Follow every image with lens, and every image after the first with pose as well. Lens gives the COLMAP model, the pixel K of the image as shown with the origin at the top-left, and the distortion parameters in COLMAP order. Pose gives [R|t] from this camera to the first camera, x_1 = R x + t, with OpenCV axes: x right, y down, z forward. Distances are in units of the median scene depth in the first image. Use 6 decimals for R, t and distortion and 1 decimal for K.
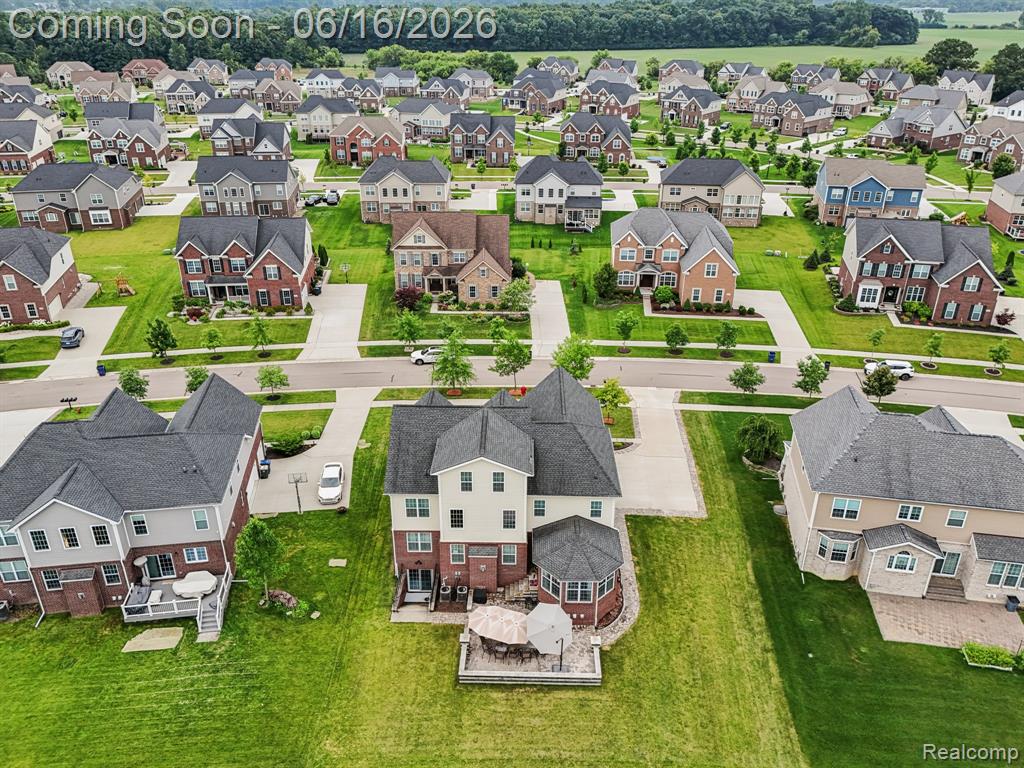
lens RADIAL K [[777.0, 0, 516.2], [0, 777.0, 379.3], [0, 0, 1]] dist [0.080802, -0.116337]
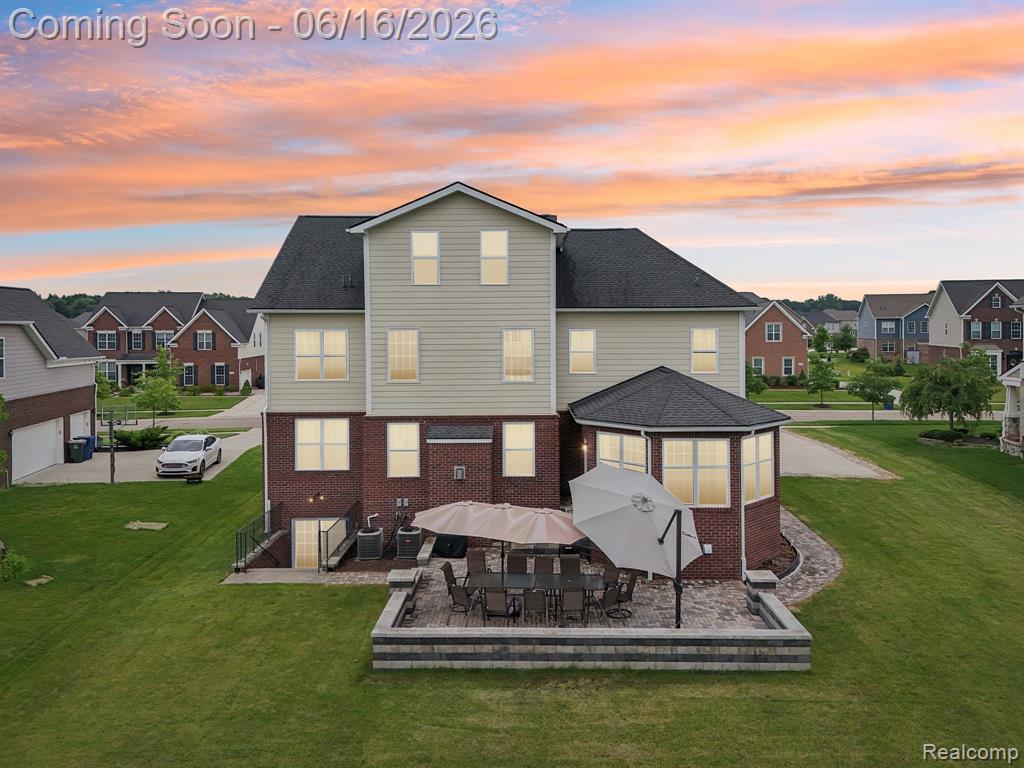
lens RADIAL K [[768.0, 0, 513.2], [0, 768.0, 350.9], [0, 0, 1]] dist [0.051384, -0.038232]
pose [[0.999855, -0.016575, -0.003878, -0.009608], [0.013470, 0.909675, -0.415102, 0.354544], [0.010408, 0.414990, 0.909767, 0.578209]]
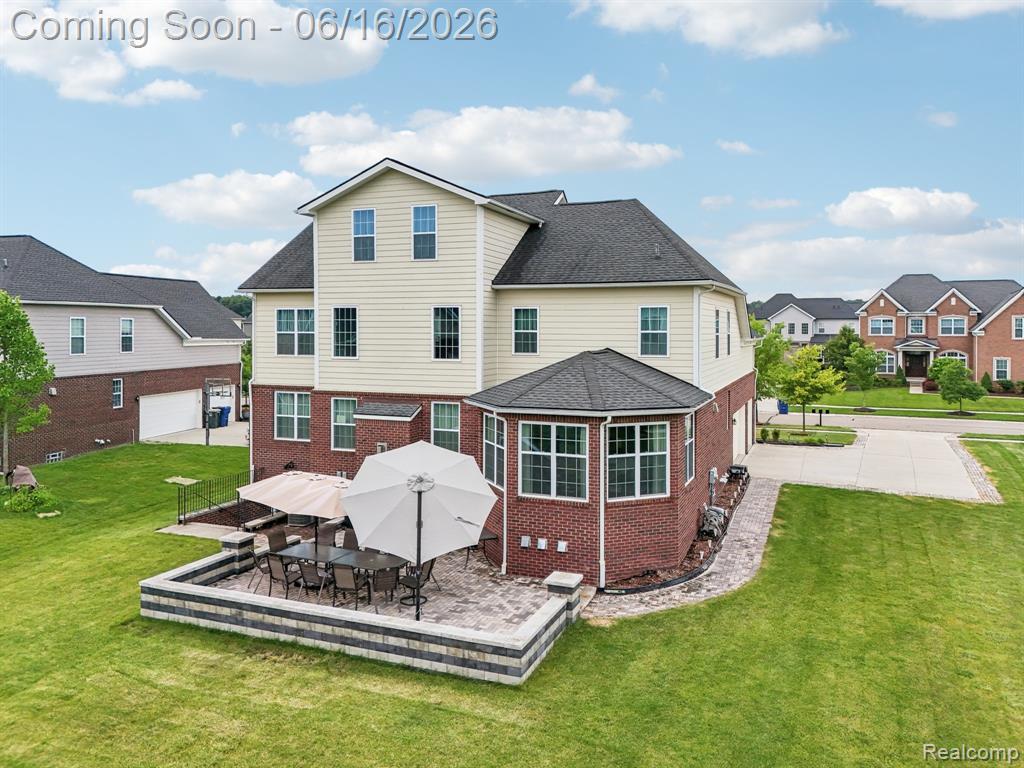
lens RADIAL K [[768.0, 0, 513.2], [0, 768.0, 350.9], [0, 0, 1]] dist [0.051384, -0.038232]
pose [[0.929884, 0.001547, -0.367851, 0.181679], [-0.155152, 0.908342, -0.388385, 0.343541], [0.333533, 0.418225, 0.844892, 0.634479]]
